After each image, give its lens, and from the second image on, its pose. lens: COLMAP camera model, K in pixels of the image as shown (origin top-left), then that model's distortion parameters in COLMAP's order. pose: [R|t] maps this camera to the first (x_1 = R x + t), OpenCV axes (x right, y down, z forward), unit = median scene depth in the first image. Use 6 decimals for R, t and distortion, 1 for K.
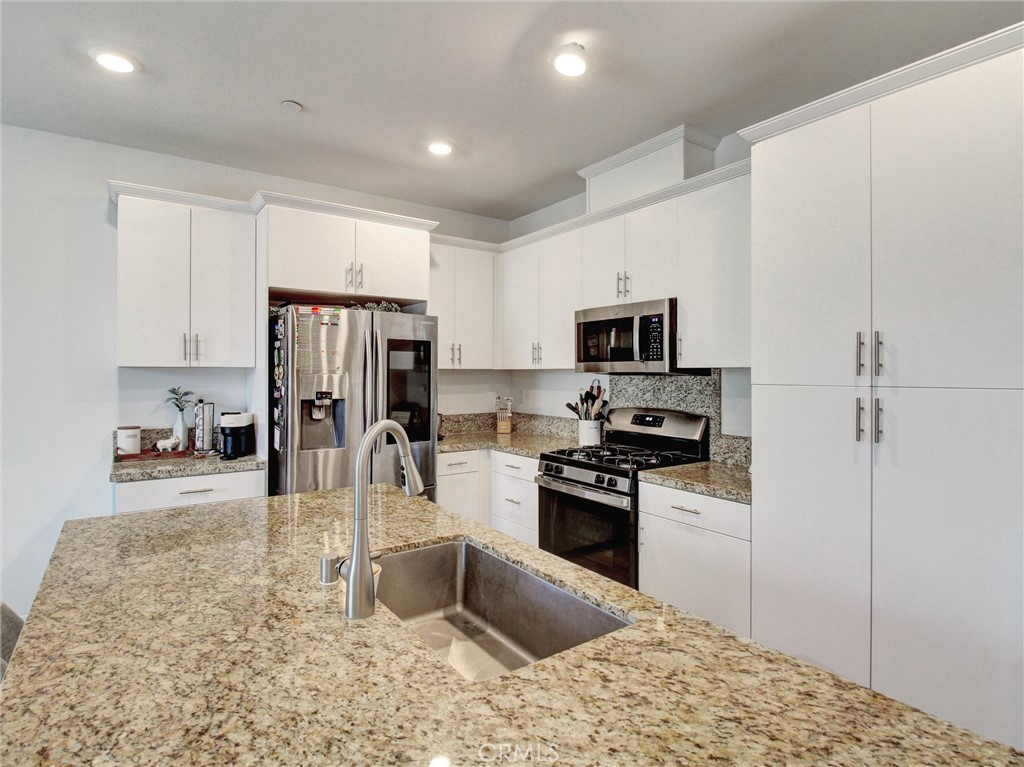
lens RADIAL K [[550.0, 0, 512.0], [0, 550.0, 383.5], [0, 0, 1]] dist [-0.002717, -0.015889]
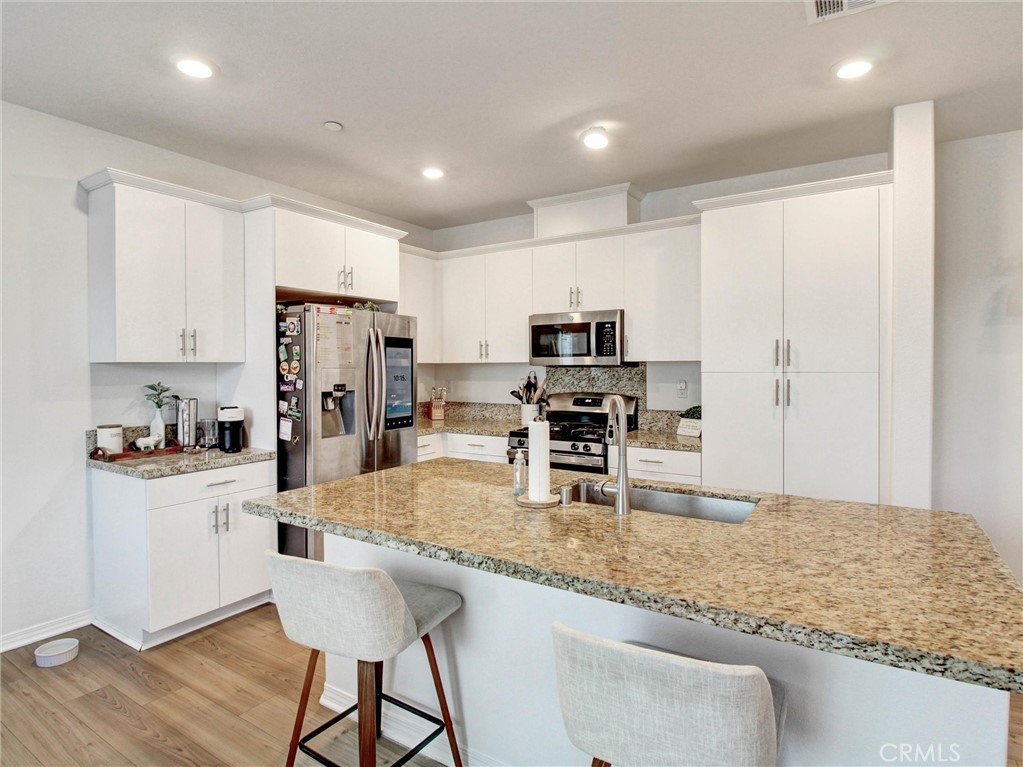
lens RADIAL K [[540.1, 0, 511.5], [0, 540.1, 383.5], [0, 0, 1]] dist [-0.000244, -0.014376]
pose [[0.931981, -0.018423, 0.362038, -0.397508], [0.013901, 0.999789, 0.015092, 0.001788], [-0.362239, -0.009032, 0.932041, -0.128329]]
